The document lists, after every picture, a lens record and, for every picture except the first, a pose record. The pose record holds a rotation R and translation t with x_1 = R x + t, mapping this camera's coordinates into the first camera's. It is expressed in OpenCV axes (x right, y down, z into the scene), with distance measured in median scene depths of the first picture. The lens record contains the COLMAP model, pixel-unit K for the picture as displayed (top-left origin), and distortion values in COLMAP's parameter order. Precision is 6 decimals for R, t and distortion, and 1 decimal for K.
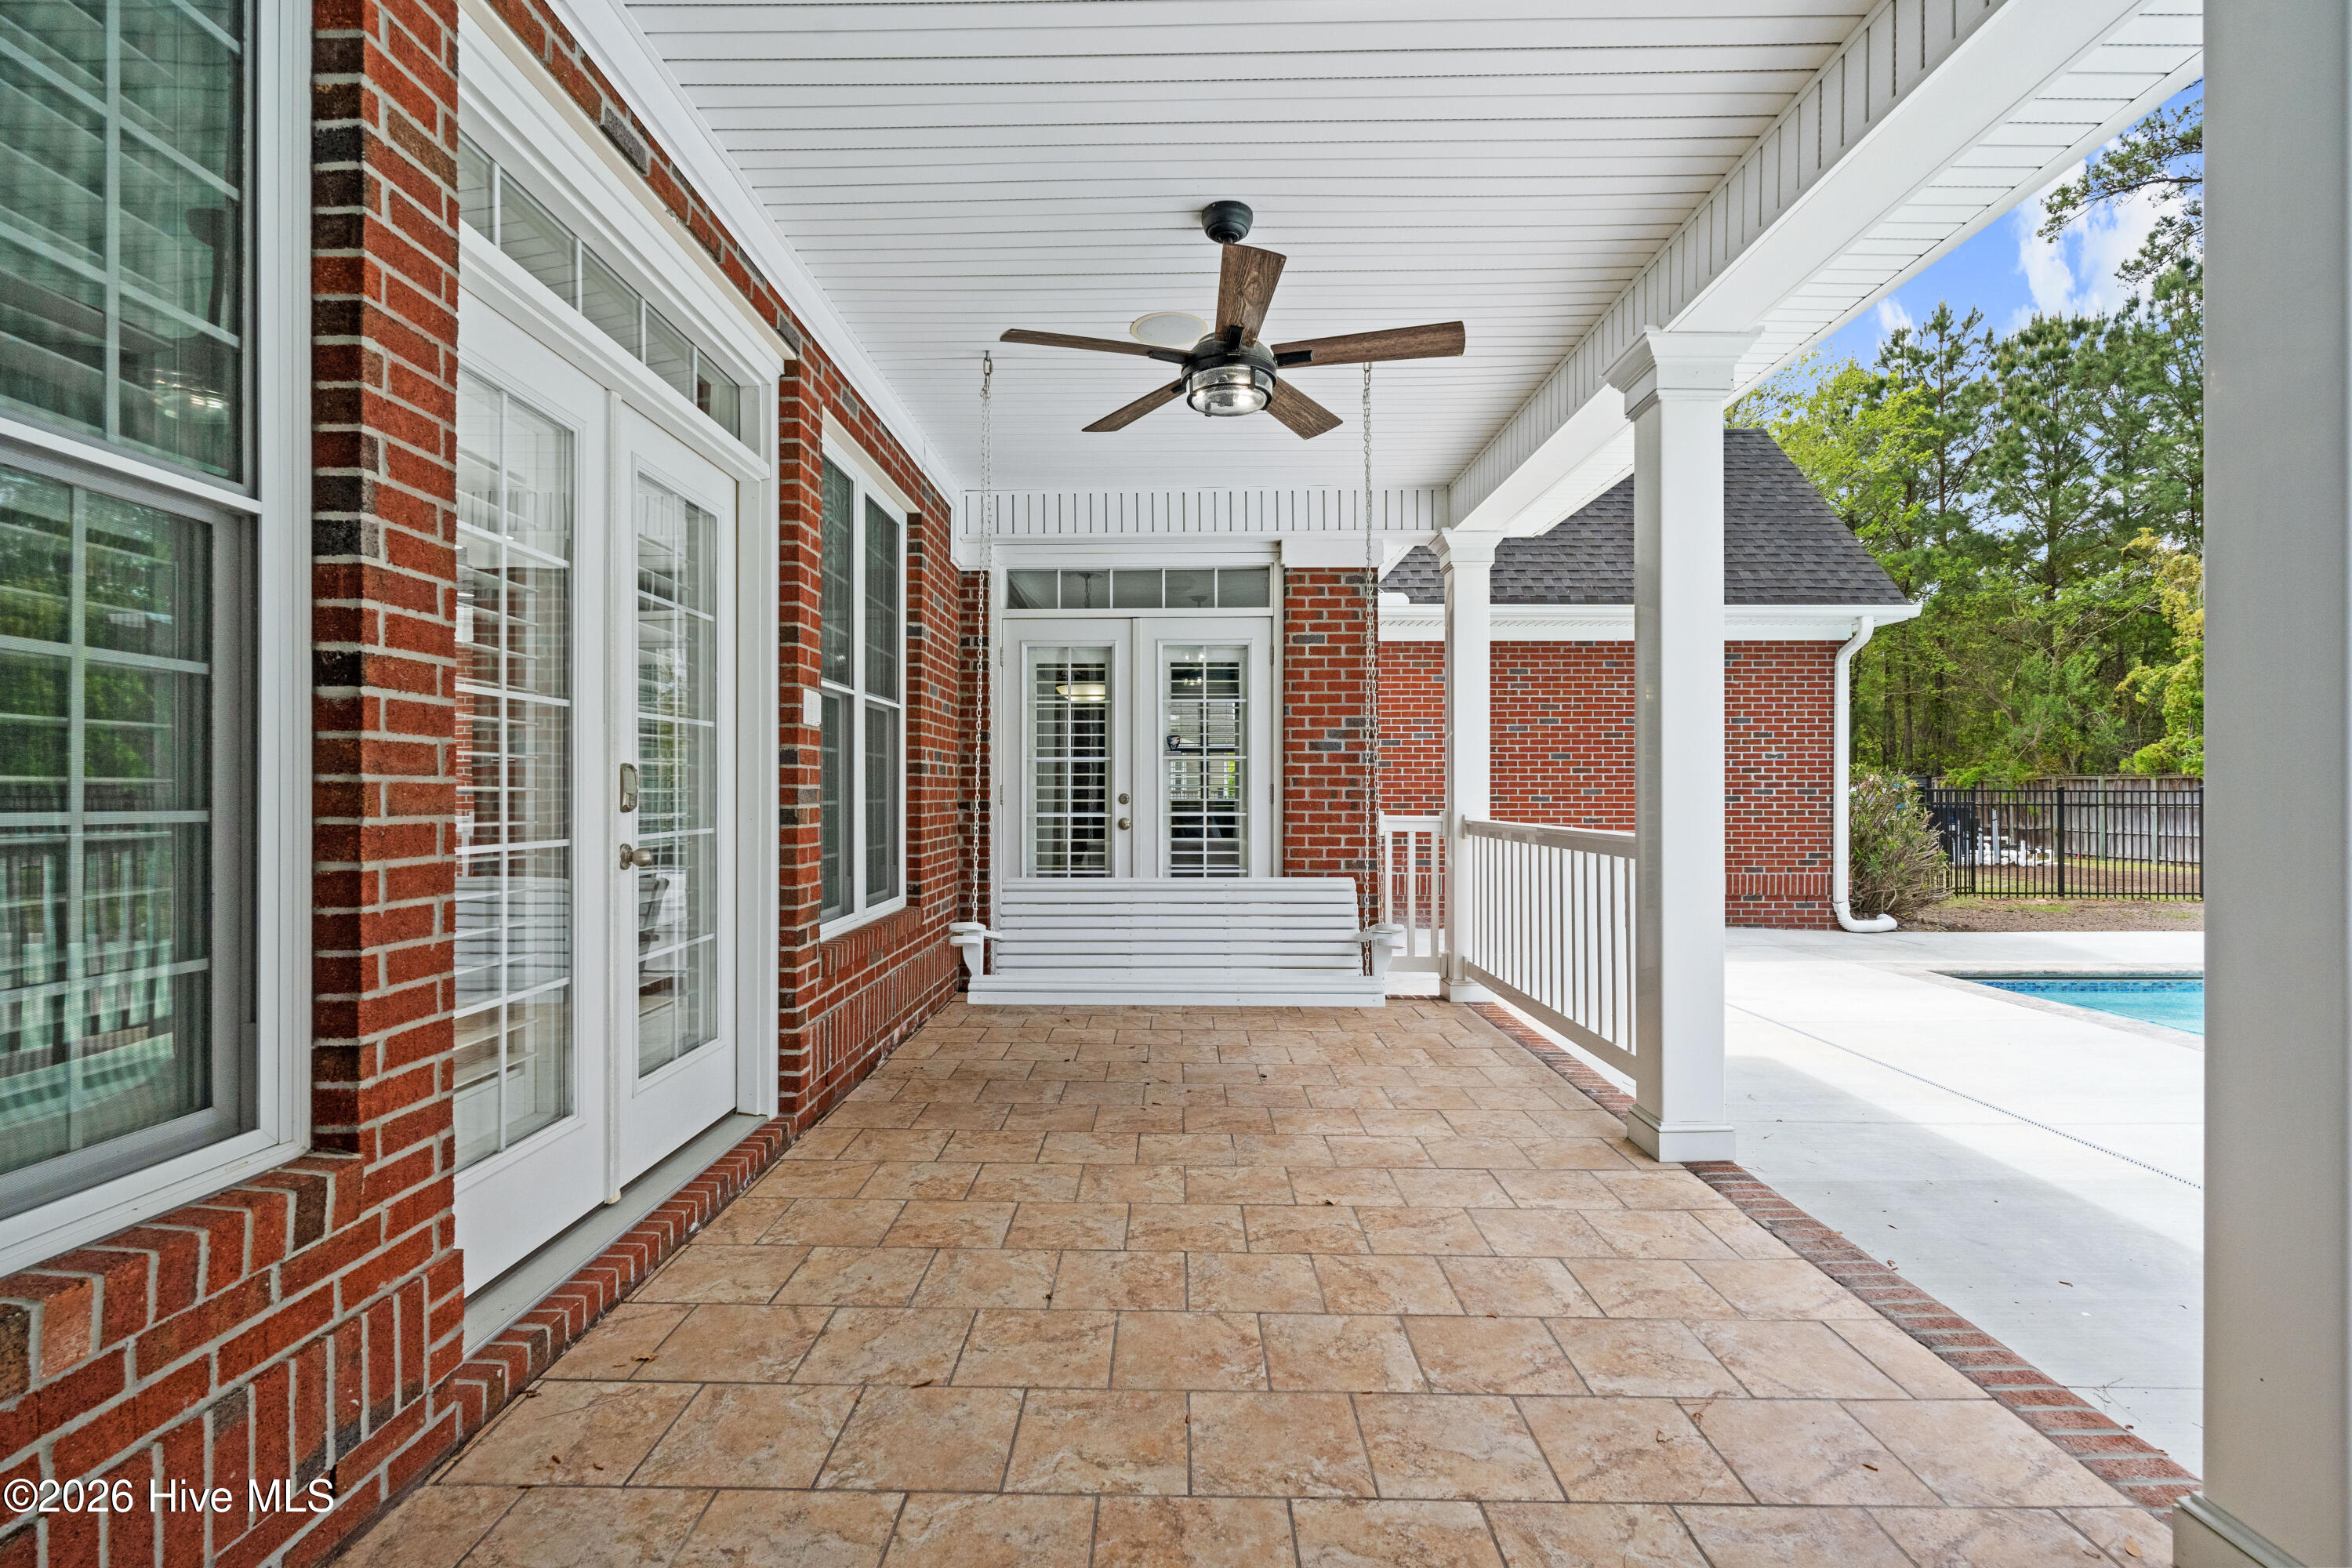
lens RADIAL K [[1070.9, 0, 1176.0], [0, 1070.9, 784.0], [0, 0, 1]] dist [-0.004476, -0.000564]
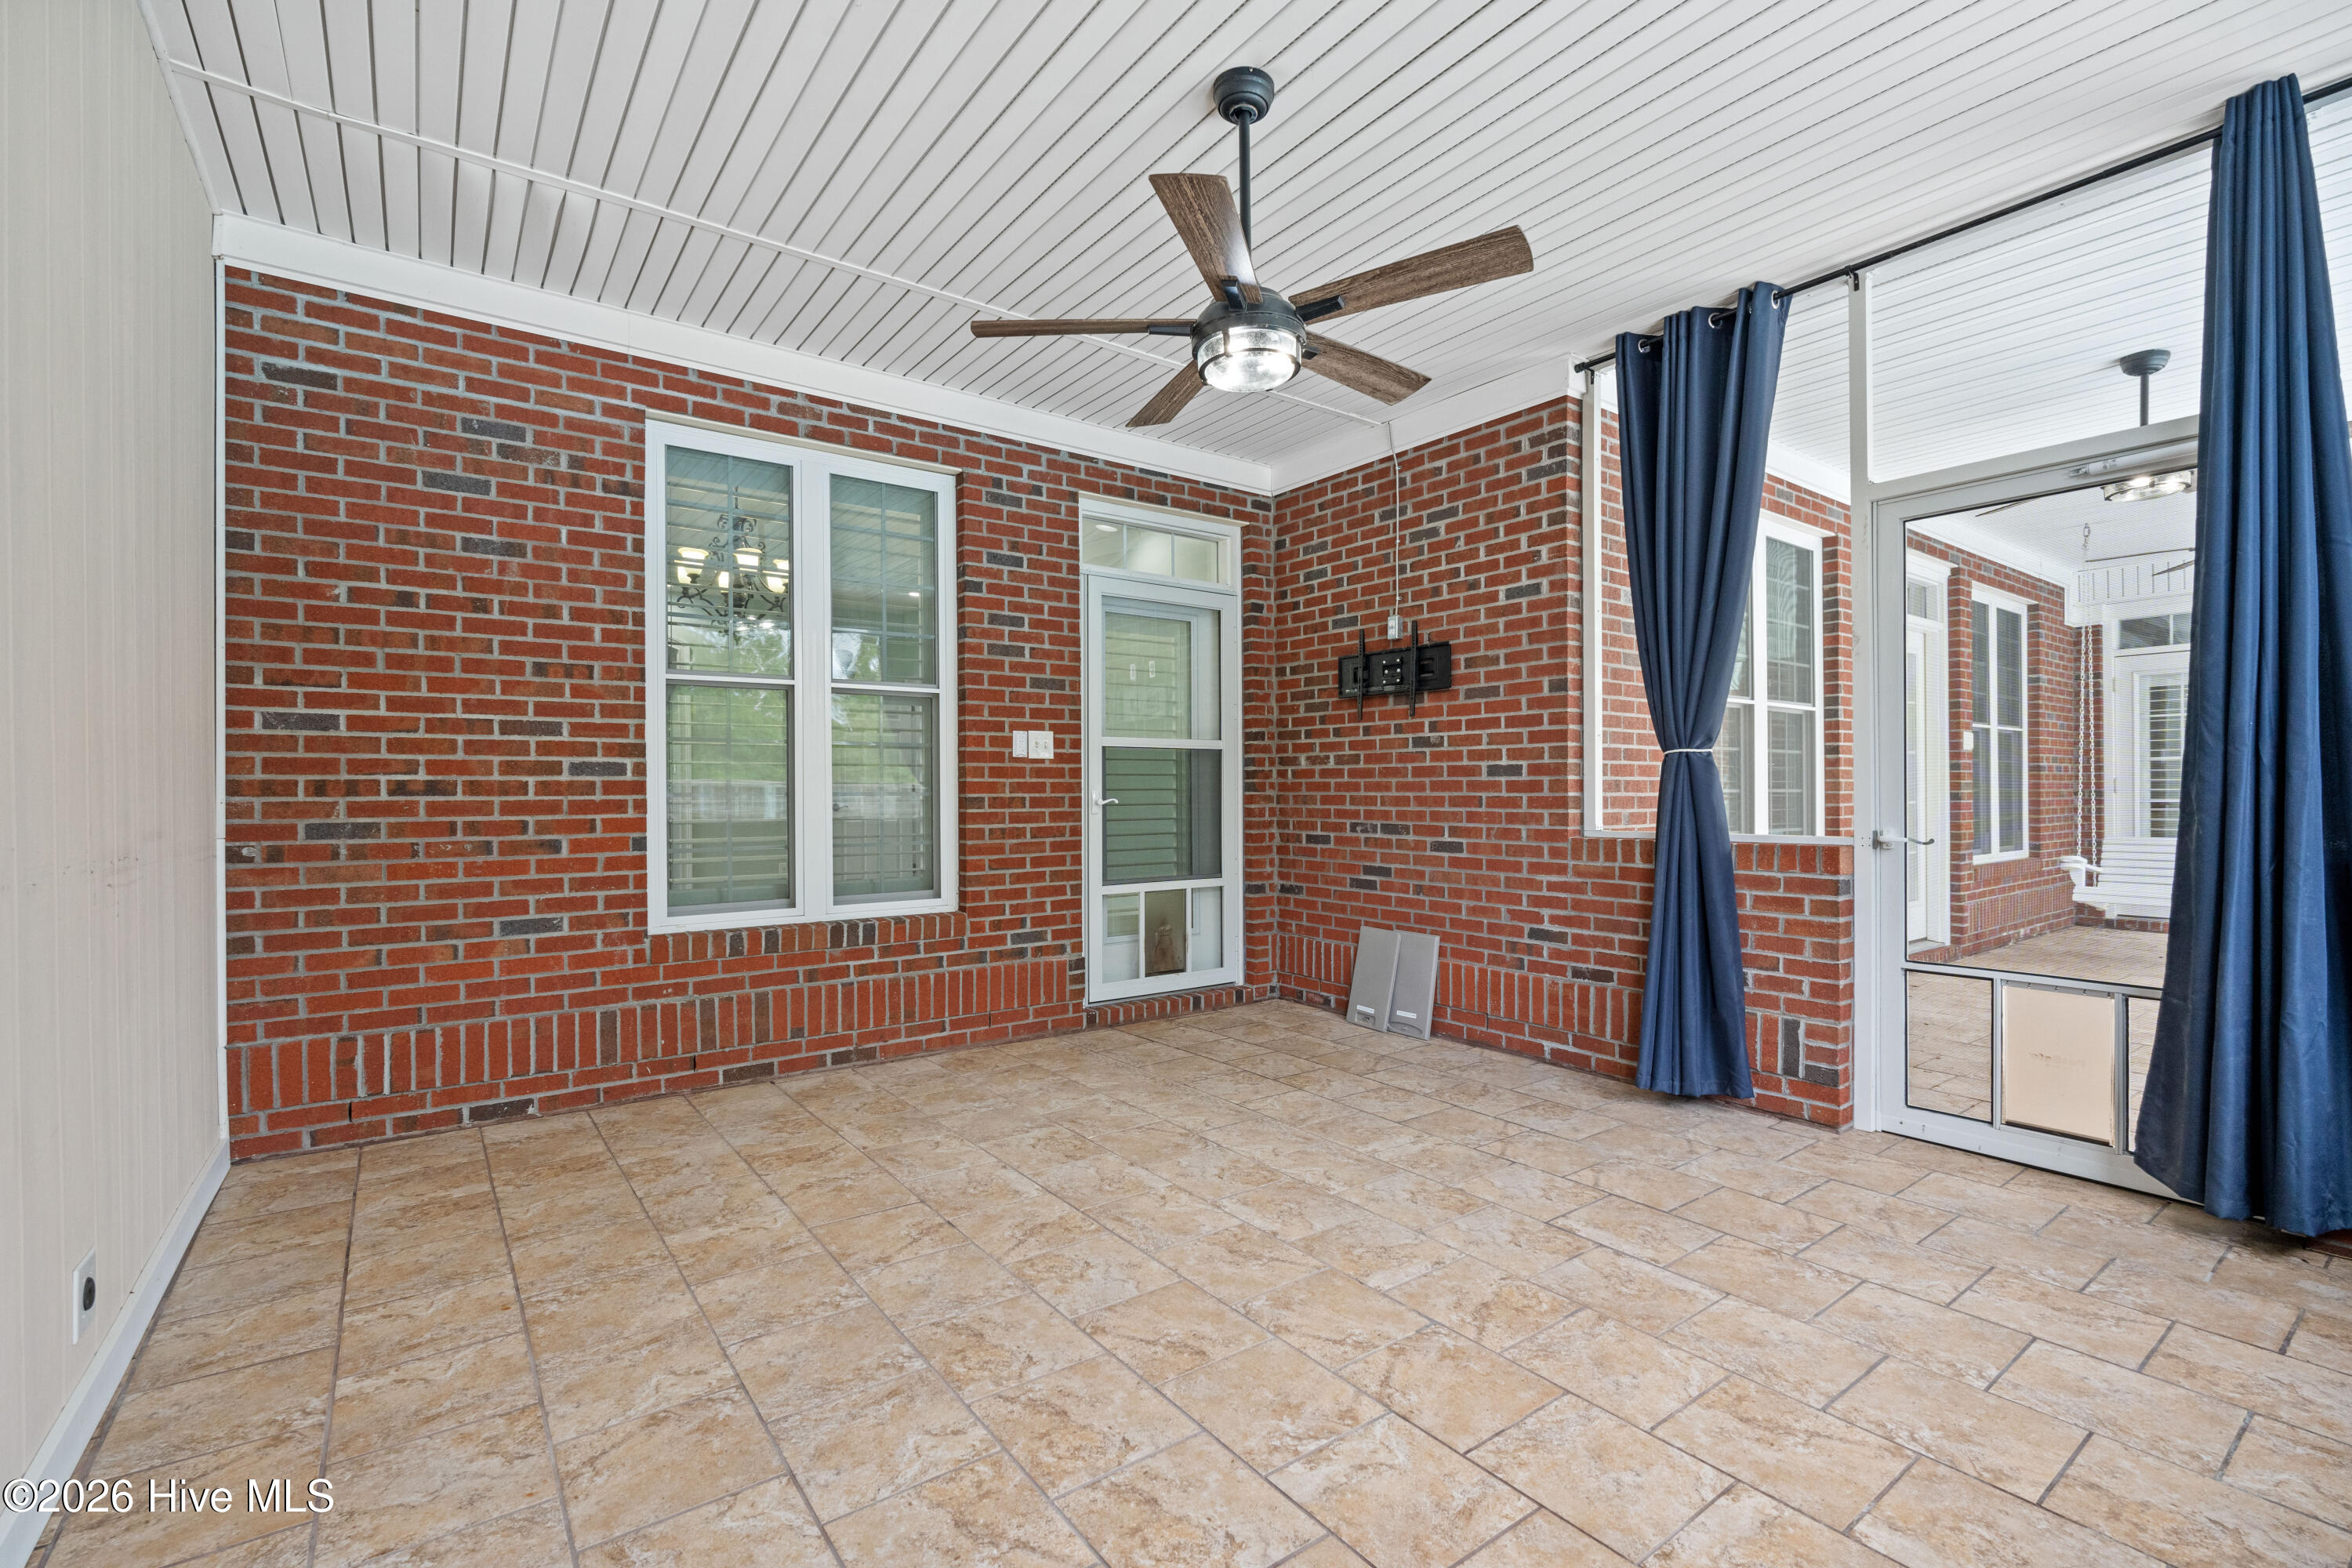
lens RADIAL K [[1035.2, 0, 1162.2], [0, 1035.2, 786.5], [0, 0, 1]] dist [-0.008369, -0.000221]
pose [[0.587432, -0.003467, -0.809266, 0.223371], [0.009840, 0.999948, 0.002858, -0.005454], [0.809213, -0.009642, 0.587436, -0.916240]]
